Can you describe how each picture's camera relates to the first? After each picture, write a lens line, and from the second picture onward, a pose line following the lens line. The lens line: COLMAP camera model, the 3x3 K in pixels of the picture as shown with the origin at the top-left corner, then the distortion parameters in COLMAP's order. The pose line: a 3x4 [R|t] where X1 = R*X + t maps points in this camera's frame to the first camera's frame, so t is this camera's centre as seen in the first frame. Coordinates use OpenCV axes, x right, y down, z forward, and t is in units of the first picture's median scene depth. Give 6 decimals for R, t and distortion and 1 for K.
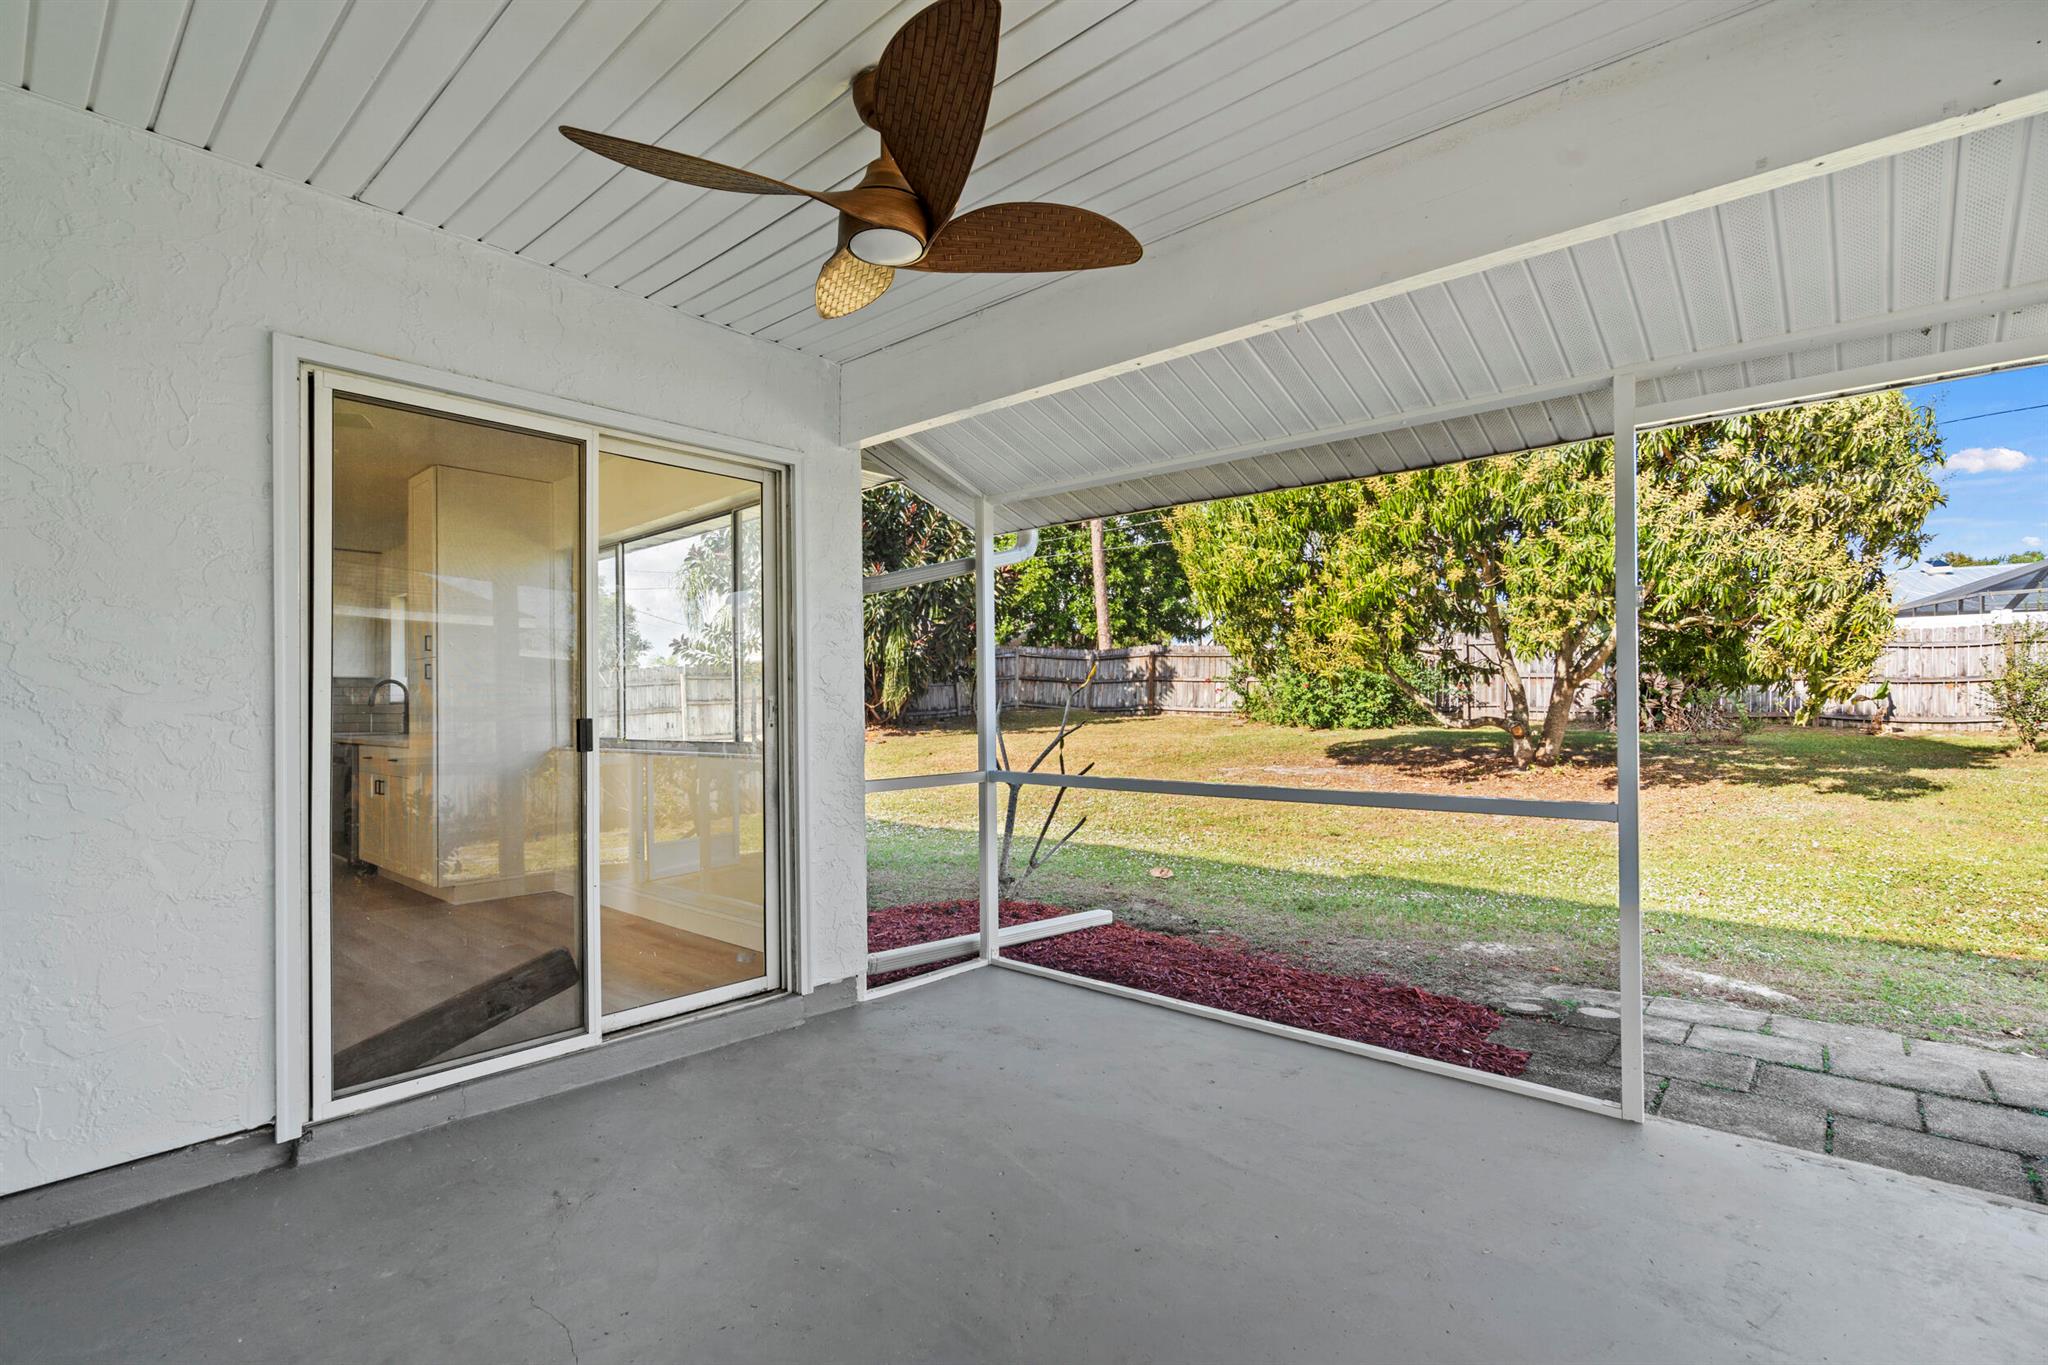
lens RADIAL K [[939.7, 0, 1024.0], [0, 939.7, 682.5], [0, 0, 1]] dist [0.001210, 0.000055]
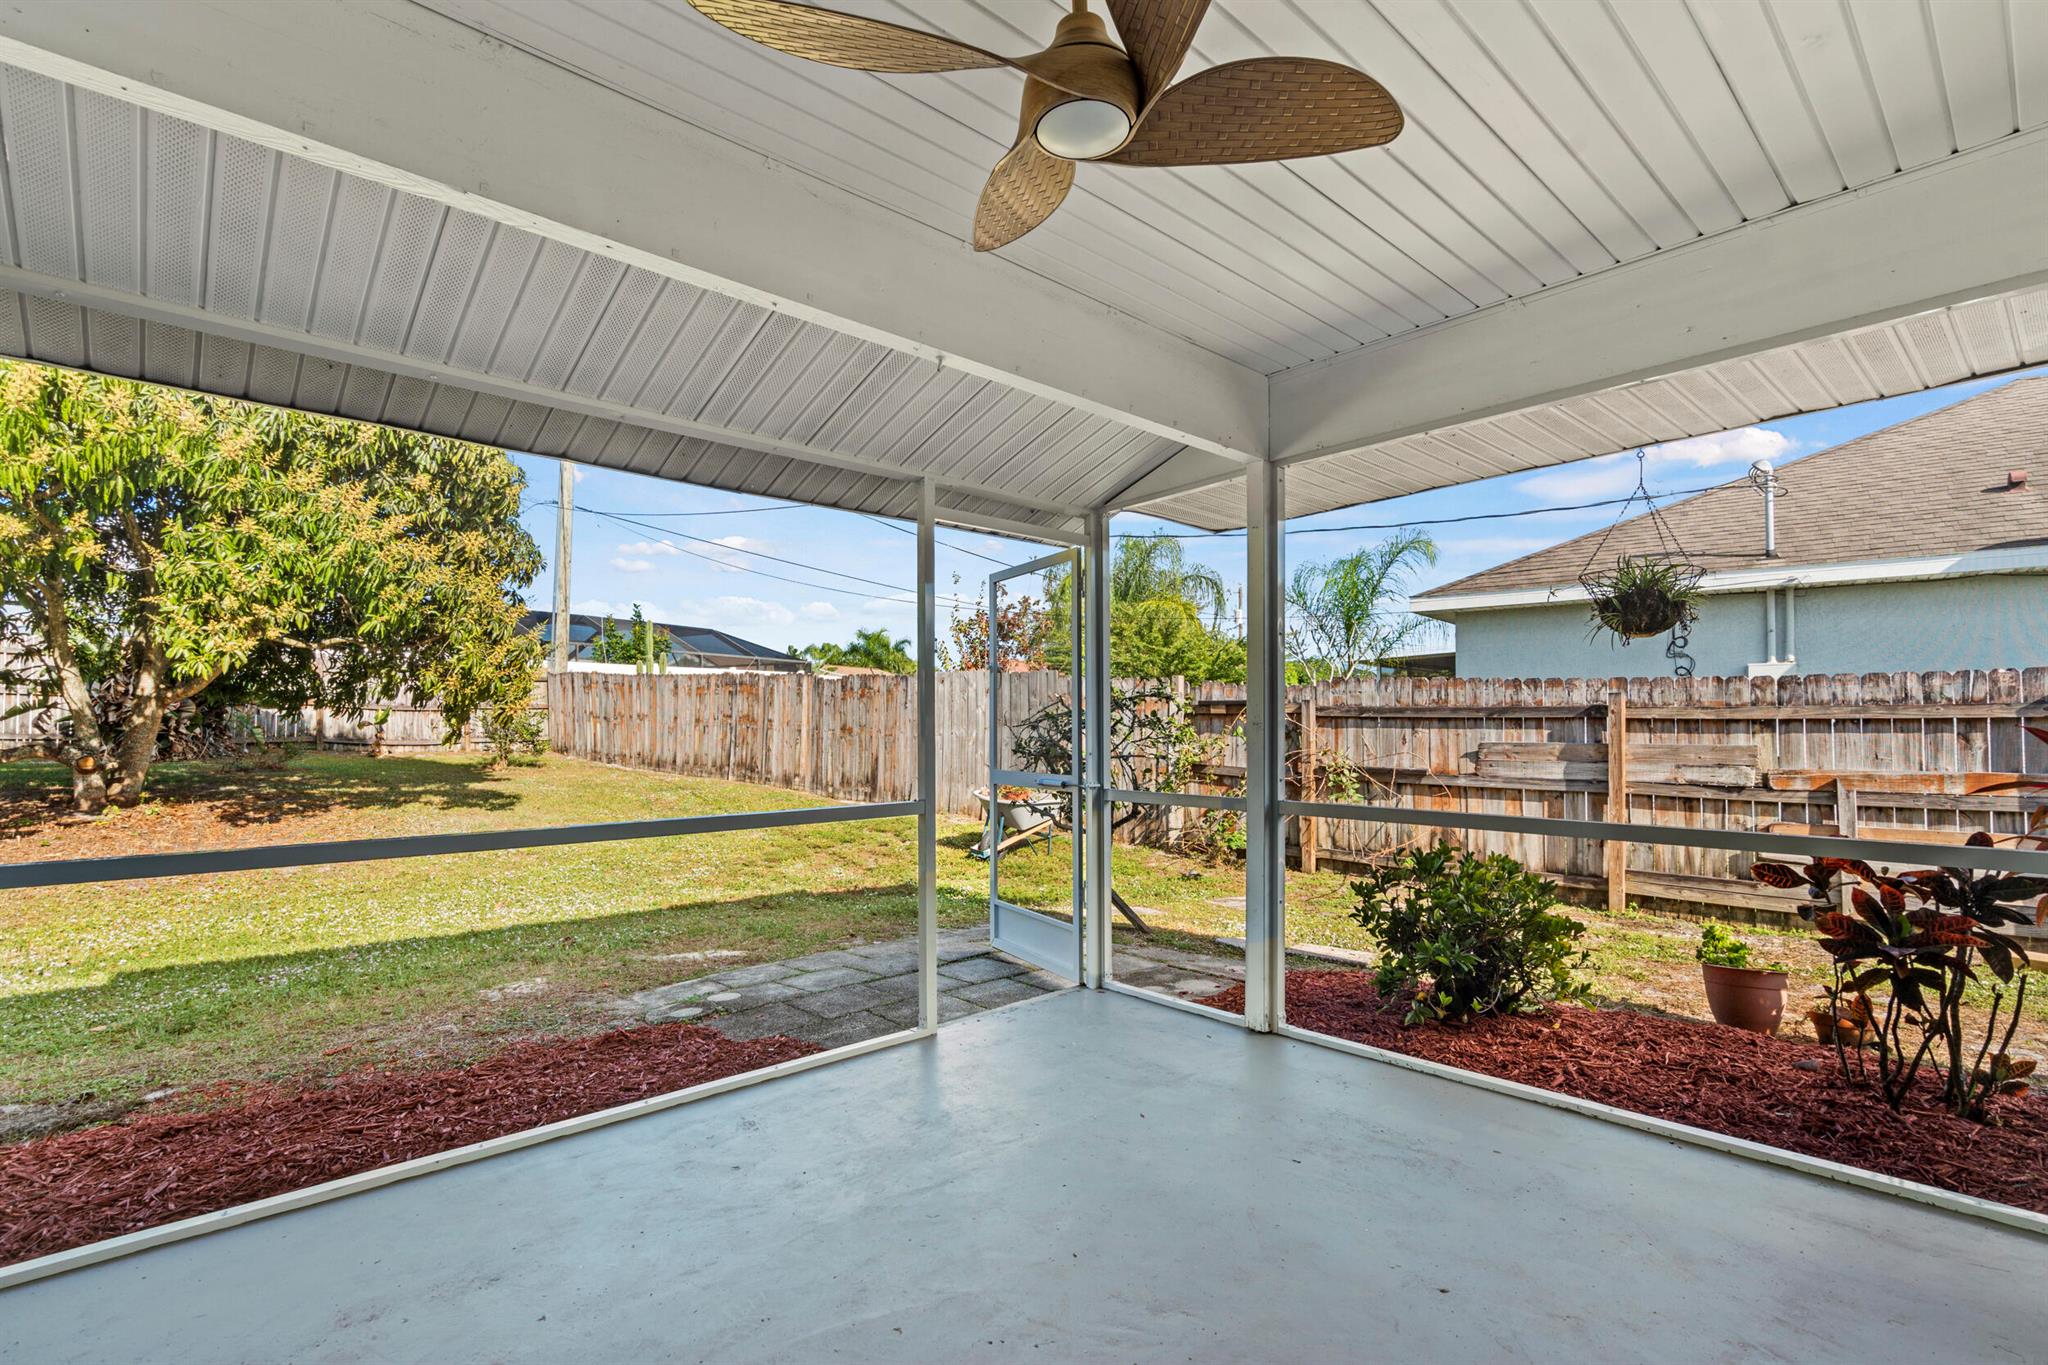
lens RADIAL K [[955.6, 0, 1022.5], [0, 955.6, 720.4], [0, 0, 1]] dist [-0.000848, -0.000139]
pose [[0.109217, 0.009806, 0.993970, -0.470036], [-0.023109, 0.999706, -0.007323, 0.014474], [-0.993749, -0.022170, 0.109412, 0.484520]]
